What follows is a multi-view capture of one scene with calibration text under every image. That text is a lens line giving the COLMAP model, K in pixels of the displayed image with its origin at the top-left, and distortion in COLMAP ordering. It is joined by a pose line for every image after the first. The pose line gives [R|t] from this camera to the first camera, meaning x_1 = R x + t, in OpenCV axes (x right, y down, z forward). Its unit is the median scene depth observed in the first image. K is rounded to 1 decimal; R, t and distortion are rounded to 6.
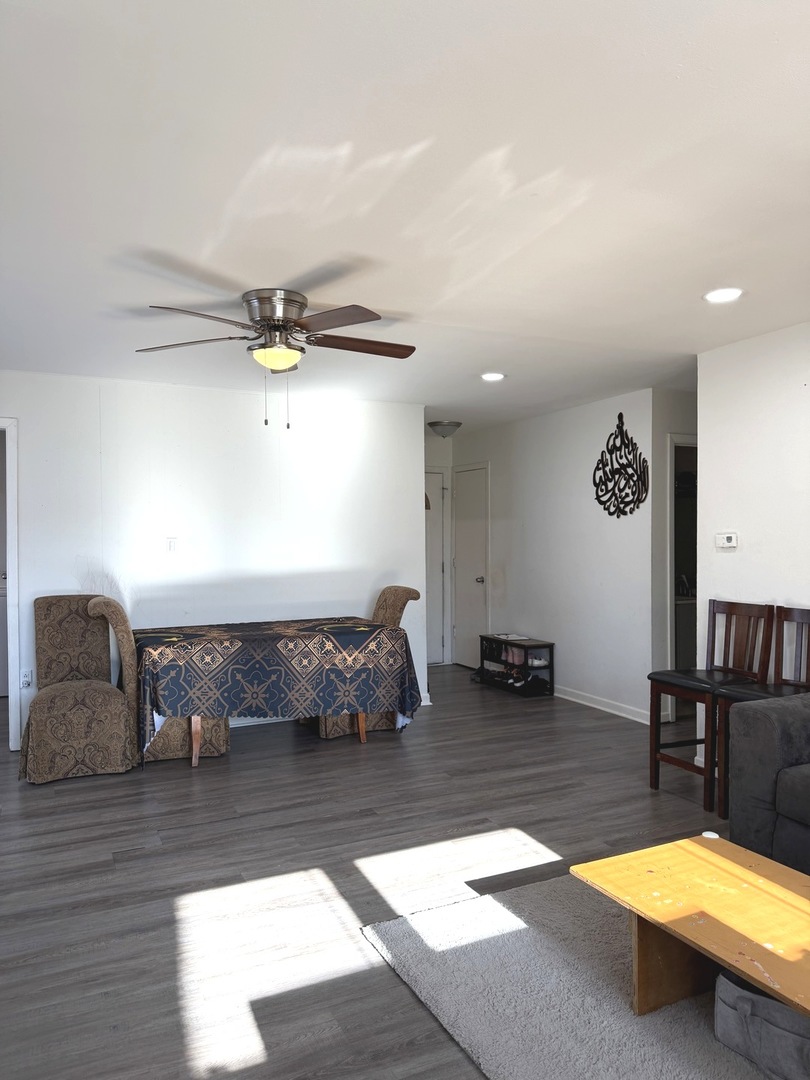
lens RADIAL K [[771.6, 0, 405.0], [0, 771.6, 540.0], [0, 0, 1]] dist [0.001889, -0.004362]
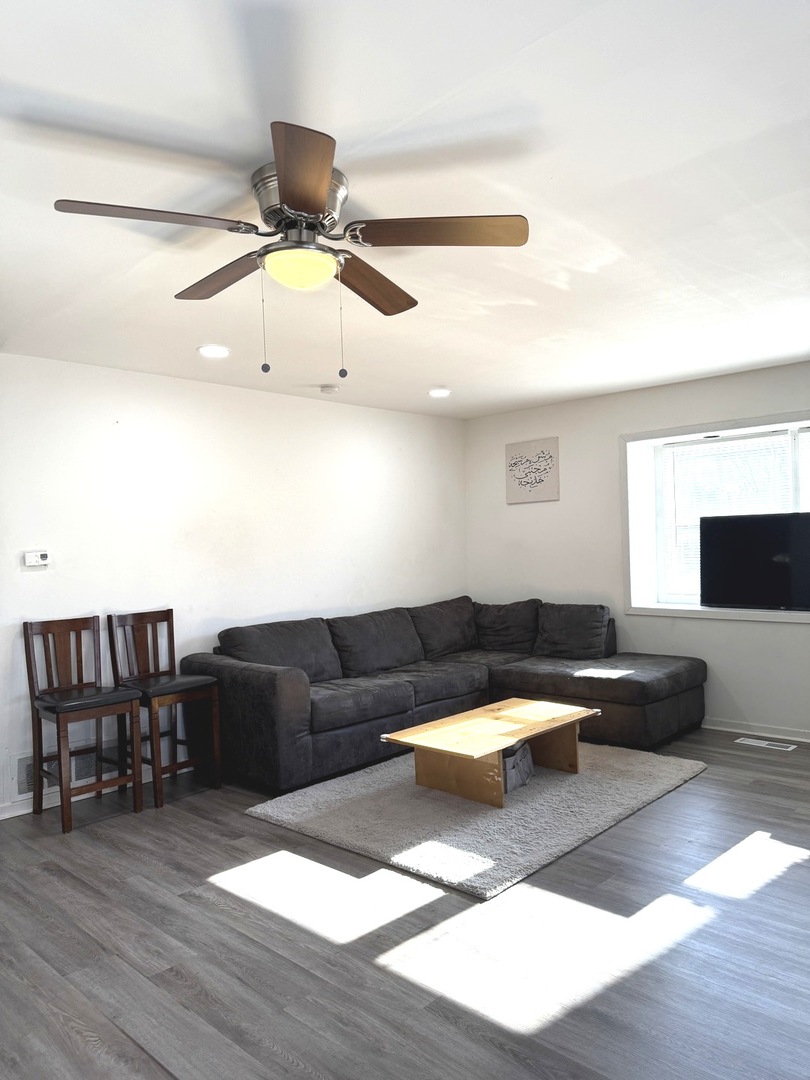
lens RADIAL K [[767.6, 0, 388.4], [0, 767.6, 536.3], [0, 0, 1]] dist [0.006363, -0.002100]
pose [[-0.340232, 0.025941, 0.939984, -0.835505], [0.038963, 0.999150, -0.013471, 0.004045], [-0.939534, 0.032042, -0.340953, 1.195155]]
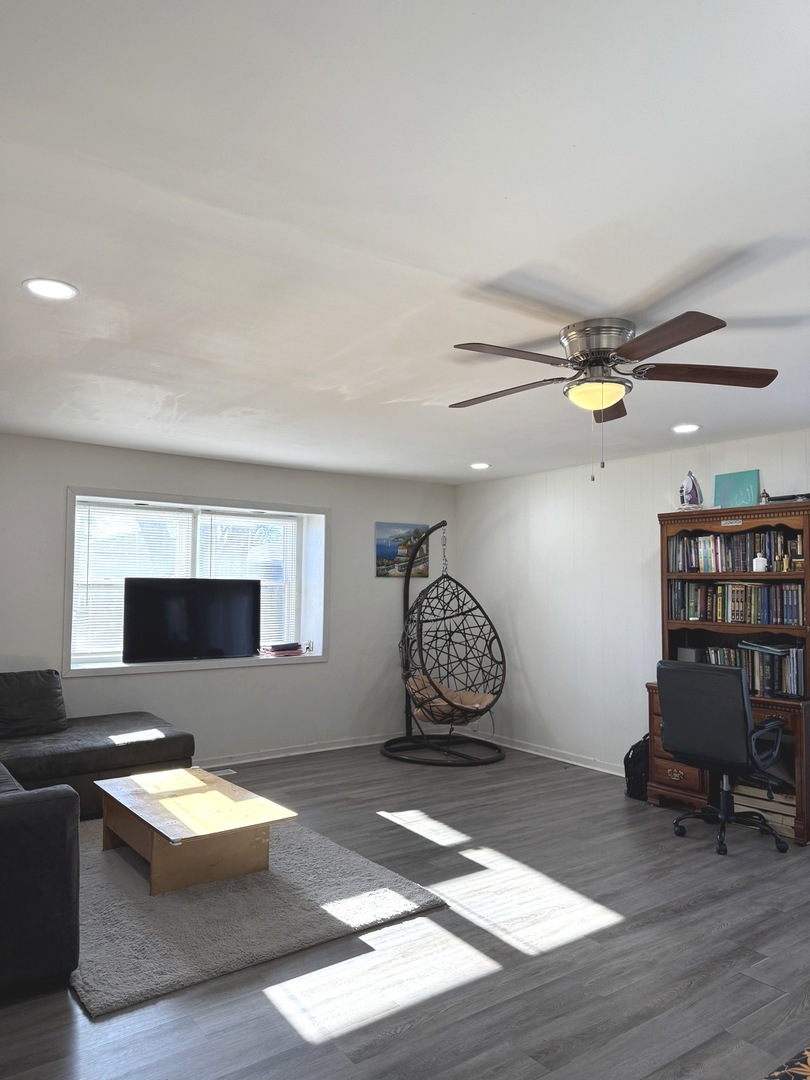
lens RADIAL K [[771.6, 0, 405.0], [0, 771.6, 540.0], [0, 0, 1]] dist [0.001889, -0.004362]
pose [[-0.983755, -0.012051, -0.179109, 0.206978], [-0.002945, 0.998693, -0.051019, -0.032816], [0.179490, -0.049662, -0.982506, 1.856000]]
